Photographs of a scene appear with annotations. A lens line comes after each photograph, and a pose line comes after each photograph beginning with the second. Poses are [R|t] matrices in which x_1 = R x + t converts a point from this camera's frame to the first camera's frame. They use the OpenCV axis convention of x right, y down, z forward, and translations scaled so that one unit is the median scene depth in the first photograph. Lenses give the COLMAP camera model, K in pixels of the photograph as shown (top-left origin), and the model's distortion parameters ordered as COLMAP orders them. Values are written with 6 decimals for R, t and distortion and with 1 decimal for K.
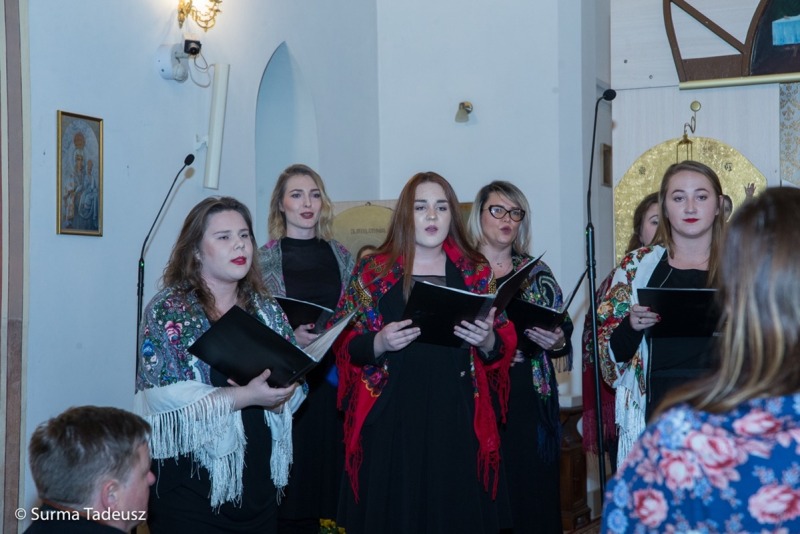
lens RADIAL K [[1474.9, 0, 399.9], [0, 1474.9, 265.9], [0, 0, 1]] dist [0.232863, 0.269049]
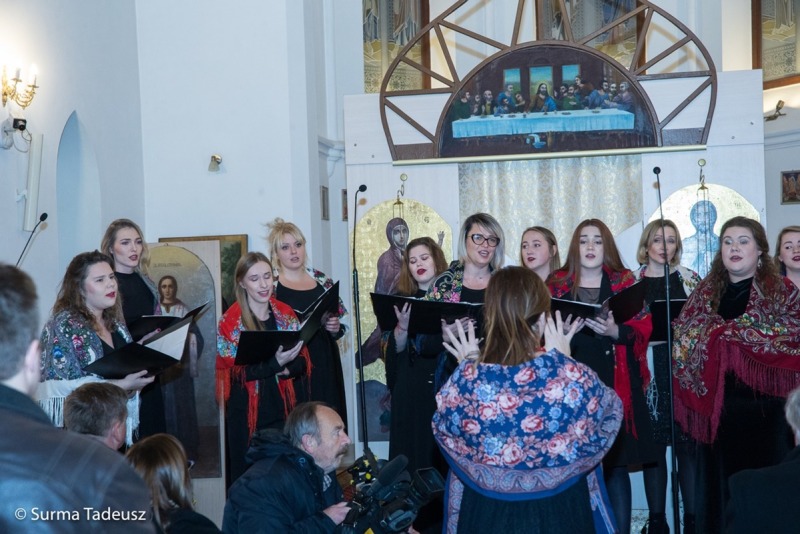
lens RADIAL K [[1474.9, 0, 399.9], [0, 1474.9, 265.9], [0, 0, 1]] dist [0.232863, 0.269049]
pose [[0.977100, -0.014413, 0.212293, -0.110596], [0.015626, 0.999870, -0.004034, -0.015523], [-0.212207, 0.007259, 0.977198, -0.396312]]
